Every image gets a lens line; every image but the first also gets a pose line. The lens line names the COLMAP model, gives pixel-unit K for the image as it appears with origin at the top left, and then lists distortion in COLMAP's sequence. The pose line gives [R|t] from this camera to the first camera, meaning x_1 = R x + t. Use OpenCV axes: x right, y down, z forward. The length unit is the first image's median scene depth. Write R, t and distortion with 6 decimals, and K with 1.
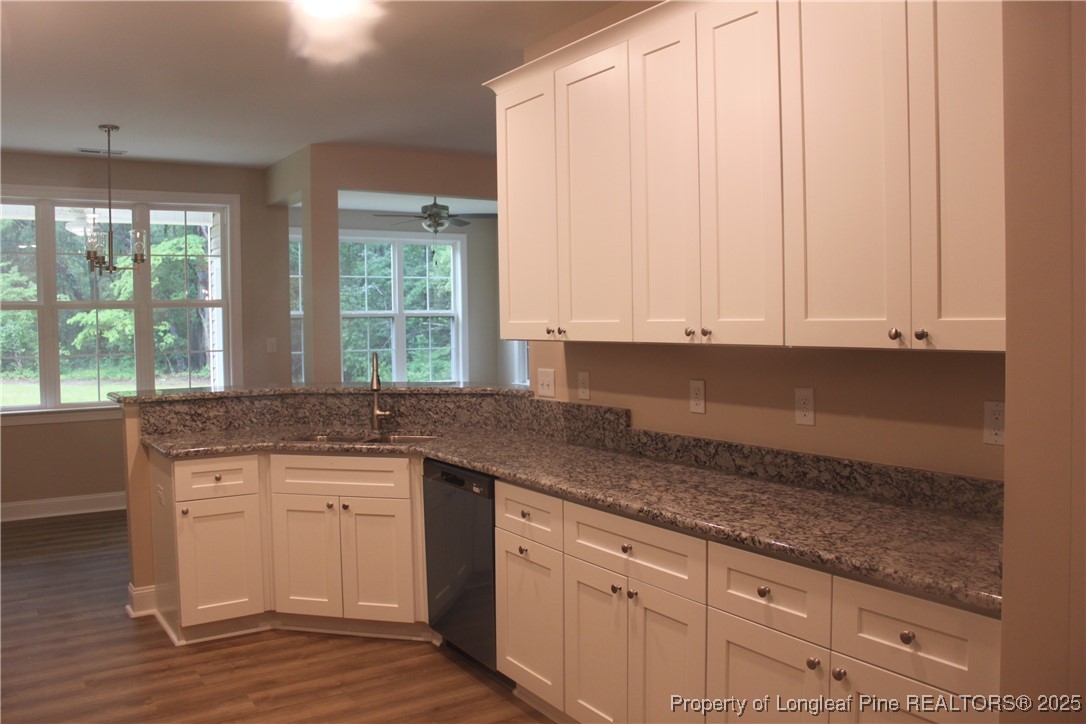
lens RADIAL K [[896.8, 0, 529.9], [0, 896.8, 348.8], [0, 0, 1]] dist [-0.161947, 0.130402]
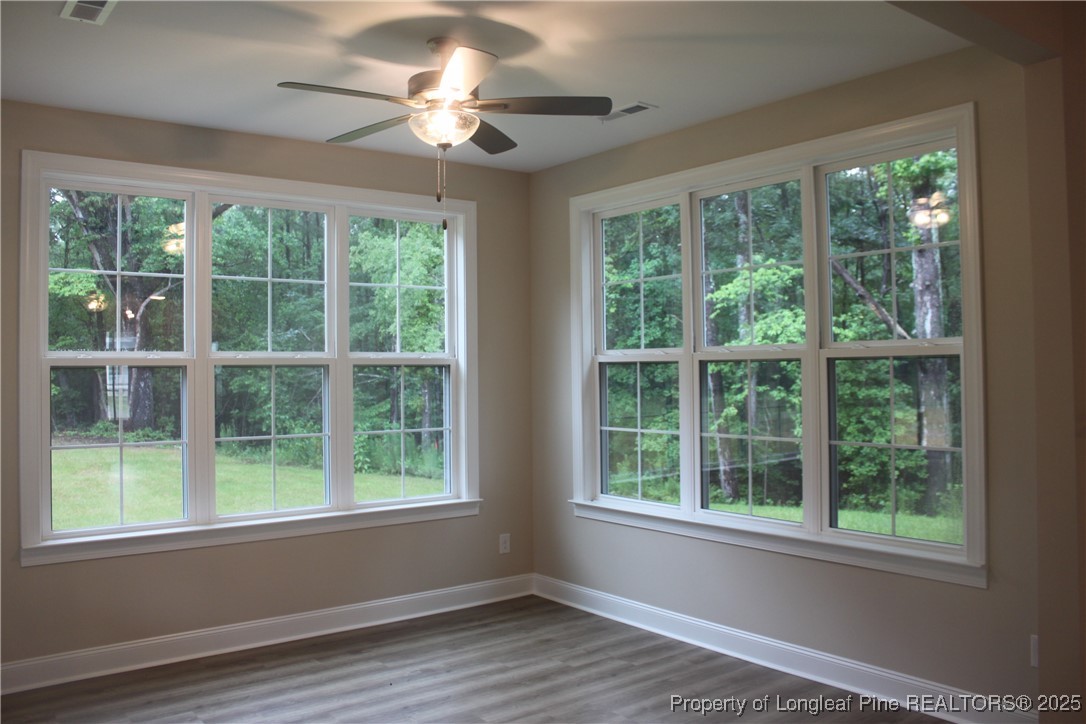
lens RADIAL K [[896.8, 0, 529.9], [0, 896.8, 348.8], [0, 0, 1]] dist [-0.161947, 0.130402]
pose [[0.996951, 0.005445, 0.077834, -0.183459], [-0.001013, 0.998381, -0.056865, -0.039583], [-0.078018, 0.056613, 0.995343, 1.158790]]
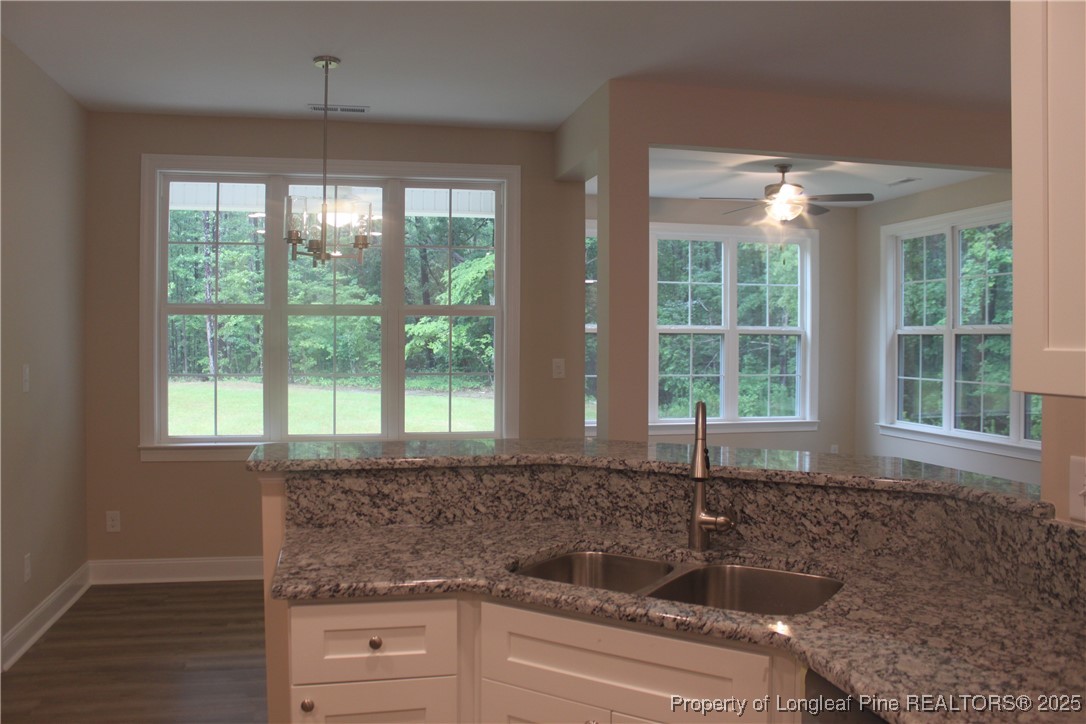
lens RADIAL K [[896.8, 0, 529.9], [0, 896.8, 348.8], [0, 0, 1]] dist [-0.161947, 0.130402]
pose [[0.936071, 0.023069, -0.351053, -0.082972], [-0.029859, 0.999457, -0.013940, -0.014759], [0.350541, 0.023531, 0.936252, 0.465486]]
